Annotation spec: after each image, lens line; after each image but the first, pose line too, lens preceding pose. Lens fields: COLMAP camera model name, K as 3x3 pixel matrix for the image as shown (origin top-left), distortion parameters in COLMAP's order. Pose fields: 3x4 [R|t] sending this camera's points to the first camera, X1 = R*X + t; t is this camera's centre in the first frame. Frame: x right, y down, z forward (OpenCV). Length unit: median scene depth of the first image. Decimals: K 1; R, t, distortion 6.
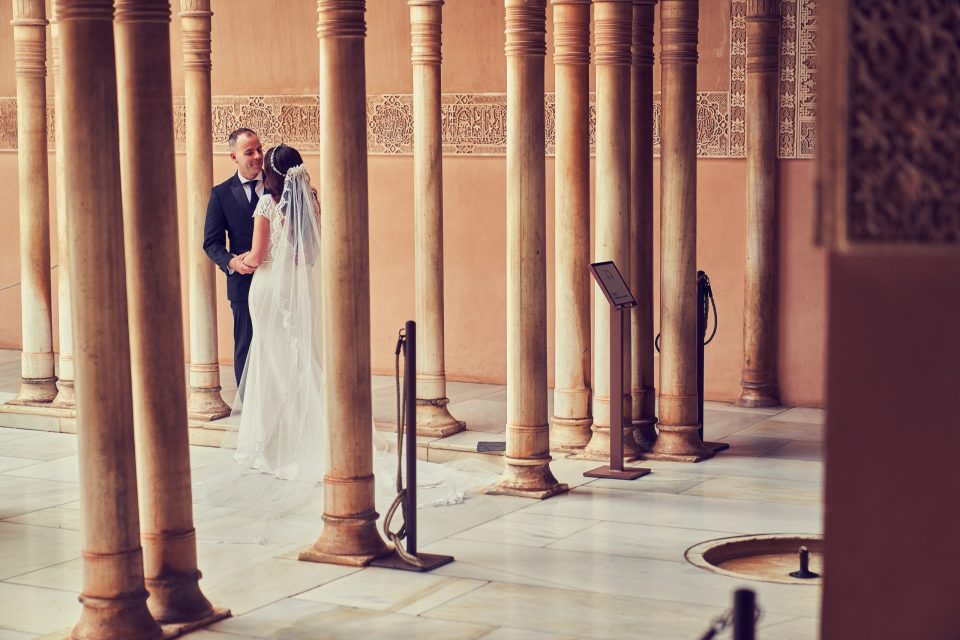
lens RADIAL K [[1869.9, 0, 480.1], [0, 1869.9, 348.4], [0, 0, 1]] dist [-0.003773, -0.004270]
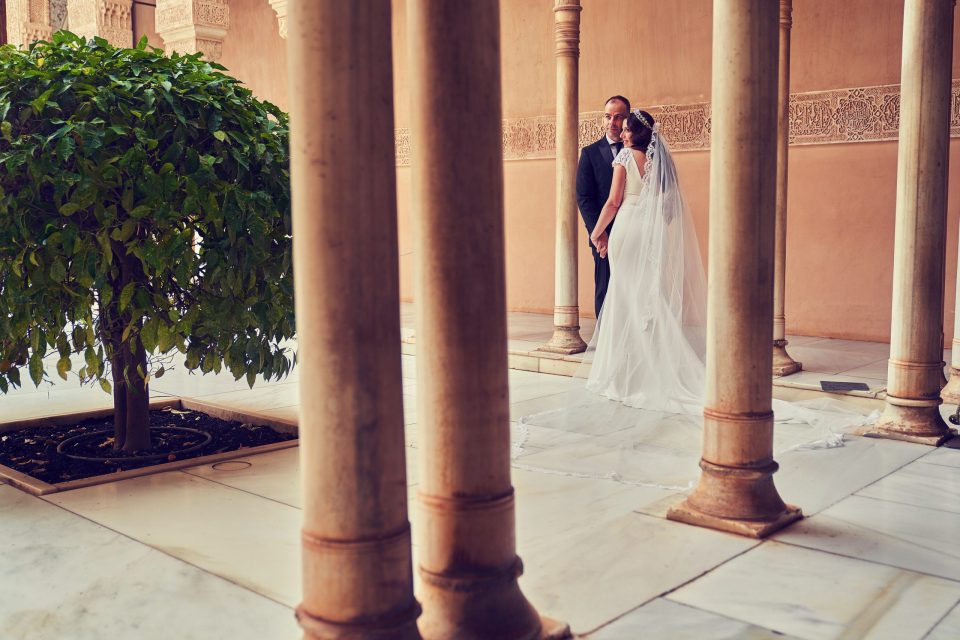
lens RADIAL K [[901.2, 0, 485.5], [0, 901.2, 316.7], [0, 0, 1]] dist [-0.030649, 0.015759]
pose [[0.968501, 0.025860, -0.247663, -0.081217], [-0.032380, 0.999227, -0.022288, 0.042543], [0.246895, 0.029605, 0.968590, 0.635779]]
